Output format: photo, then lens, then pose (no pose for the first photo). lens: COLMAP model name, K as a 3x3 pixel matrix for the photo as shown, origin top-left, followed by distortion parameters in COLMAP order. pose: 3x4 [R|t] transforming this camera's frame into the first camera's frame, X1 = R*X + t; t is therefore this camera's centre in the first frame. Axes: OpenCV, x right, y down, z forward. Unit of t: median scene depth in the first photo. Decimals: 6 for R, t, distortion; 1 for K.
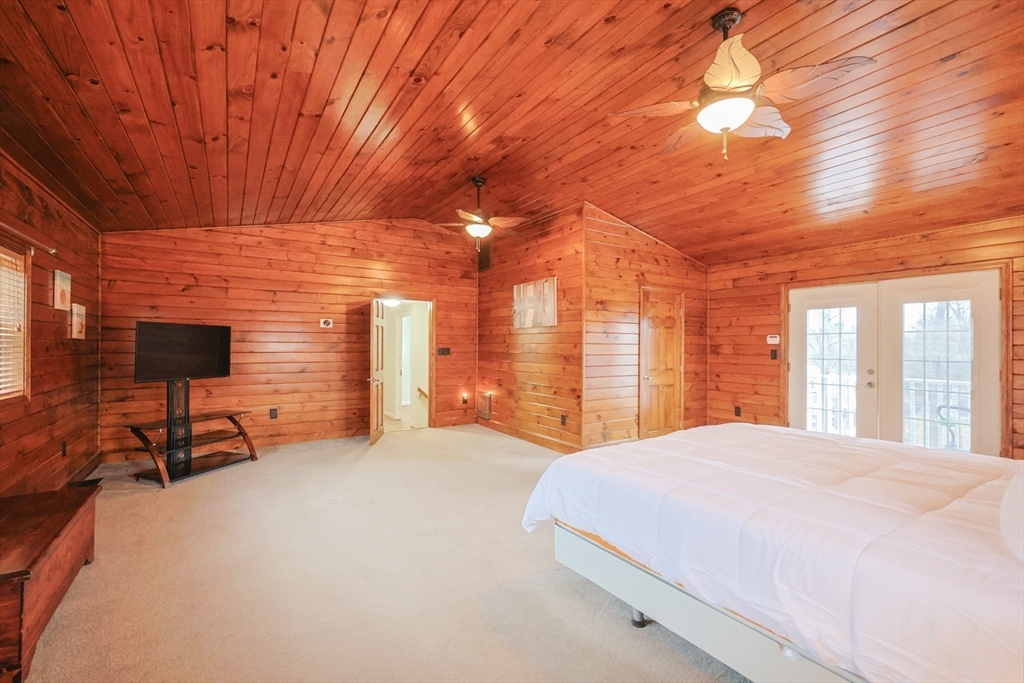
lens RADIAL K [[437.3, 0, 513.1], [0, 437.3, 344.1], [0, 0, 1]] dist [0.002733, -0.000543]
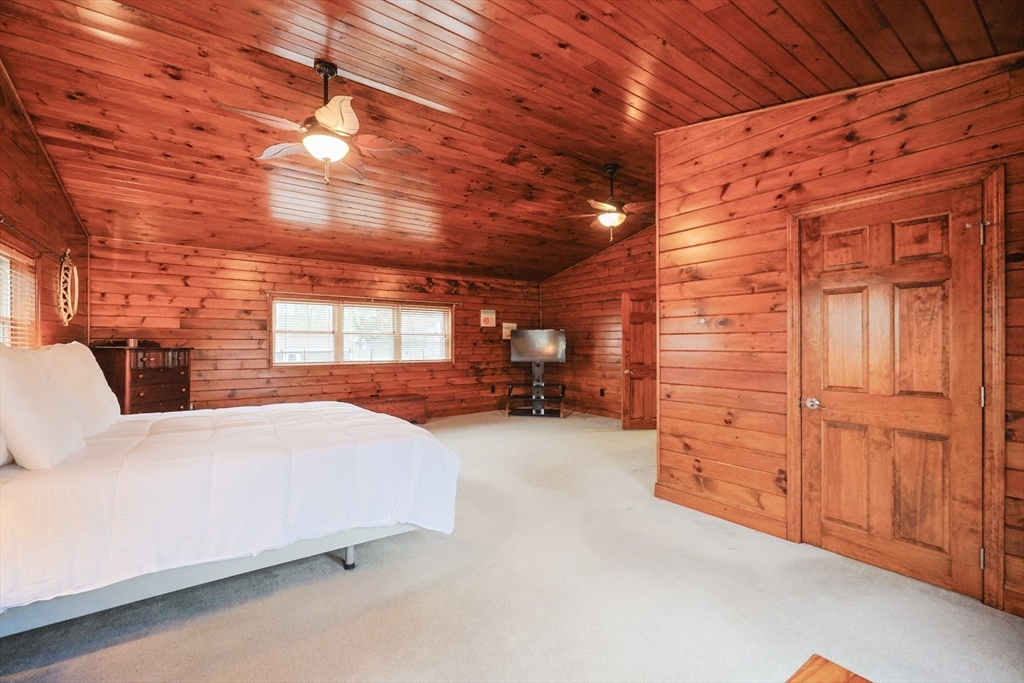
lens RADIAL K [[437.3, 0, 509.9], [0, 437.3, 343.9], [0, 0, 1]] dist [0.002733, -0.000543]
pose [[0.036290, -0.005746, -0.999325, 0.781172], [0.005891, 0.999967, -0.005536, 0.015104], [0.999324, -0.005686, 0.036322, 0.669798]]
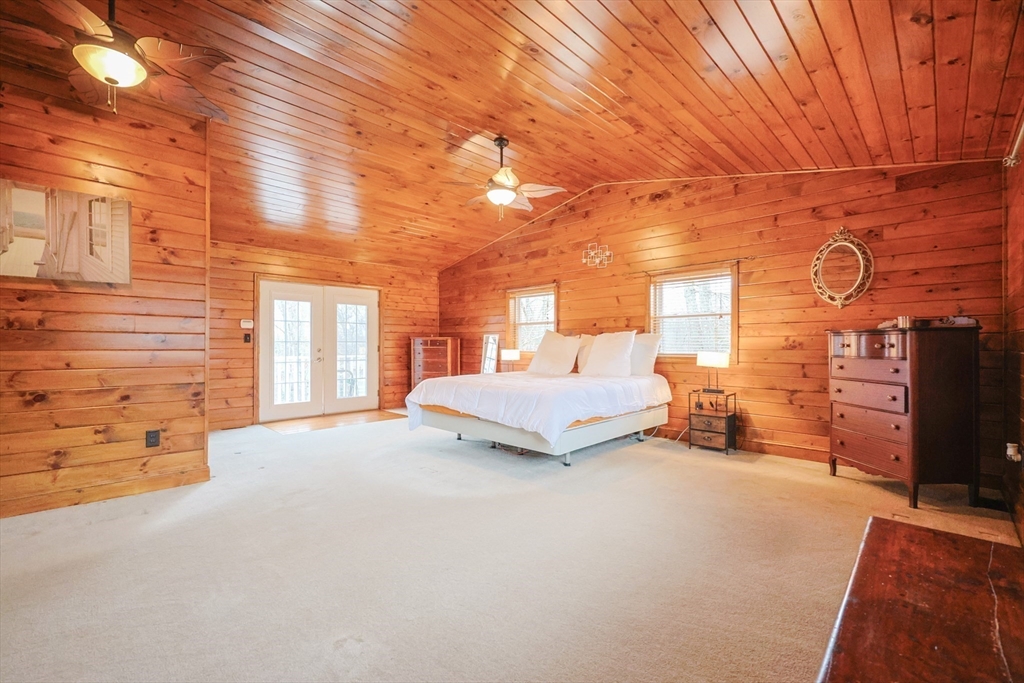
lens RADIAL K [[437.3, 0, 509.1], [0, 437.3, 343.0], [0, 0, 1]] dist [0.002733, -0.000543]
pose [[-0.206940, 0.001771, 0.978352, -0.576891], [-0.003968, 0.999989, -0.002650, 0.036255], [-0.978346, -0.004431, -0.206931, 0.609223]]
